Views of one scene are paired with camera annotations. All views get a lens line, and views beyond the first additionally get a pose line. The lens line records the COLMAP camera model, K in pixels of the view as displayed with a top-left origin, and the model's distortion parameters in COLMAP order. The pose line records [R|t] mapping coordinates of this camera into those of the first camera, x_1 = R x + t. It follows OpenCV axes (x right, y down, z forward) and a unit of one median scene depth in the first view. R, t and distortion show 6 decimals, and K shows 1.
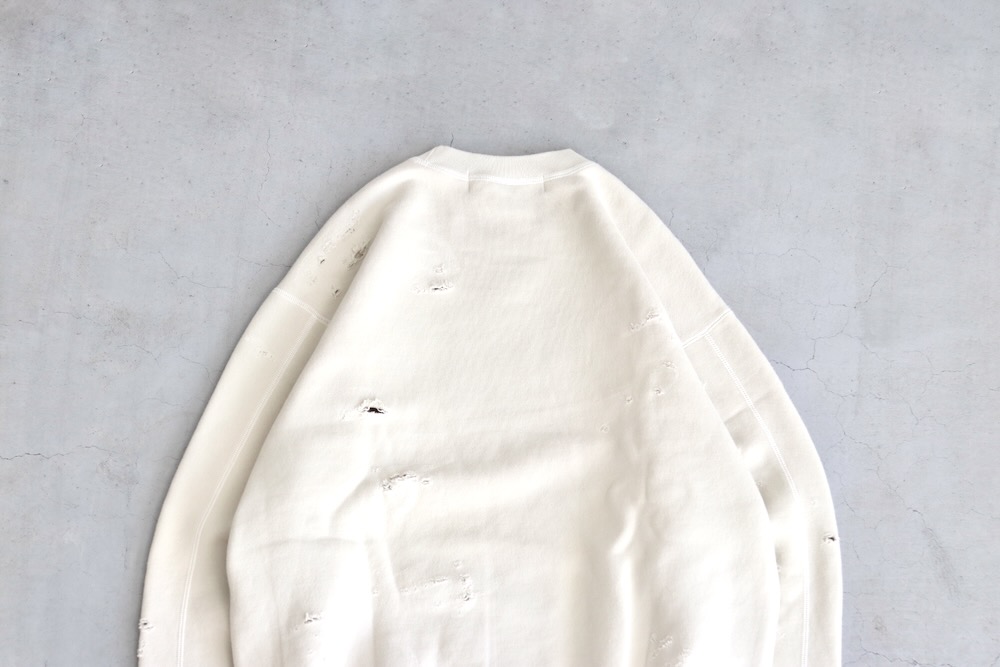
lens RADIAL K [[2383.5, 0, 496.5], [0, 2383.5, 332.6], [0, 0, 1]] dist [0.164401, 0.155938]
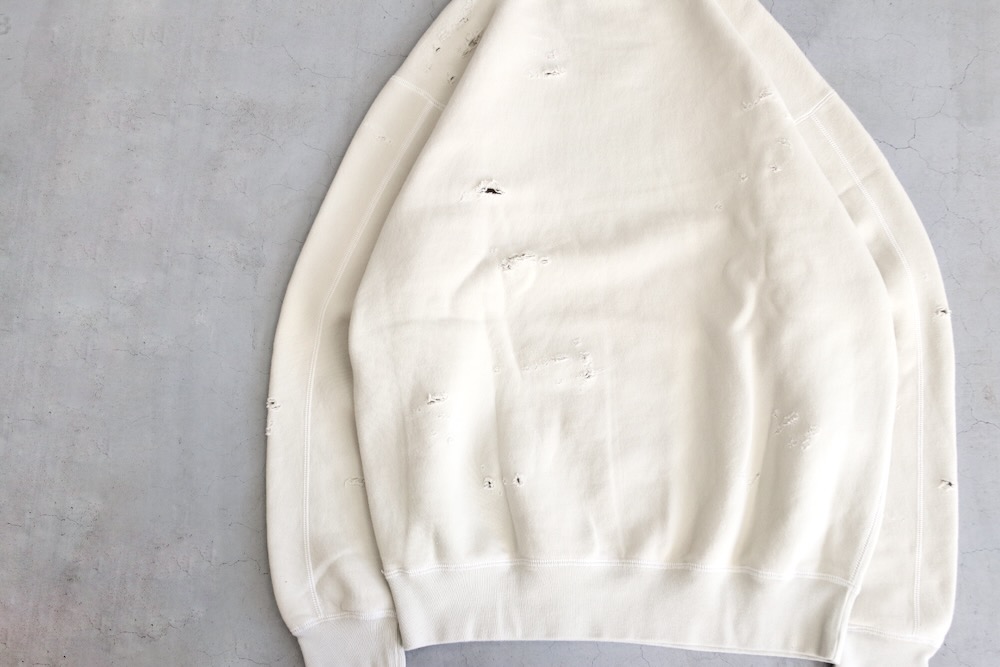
lens RADIAL K [[1244.0, 0, 497.4], [0, 1244.0, 315.4], [0, 0, 1]] dist [-0.103877, 0.045190]
pose [[0.999595, -0.012261, -0.025678, -0.035893], [0.014843, 0.994580, 0.102907, 0.030712], [0.024277, -0.103246, 0.994360, 0.470364]]
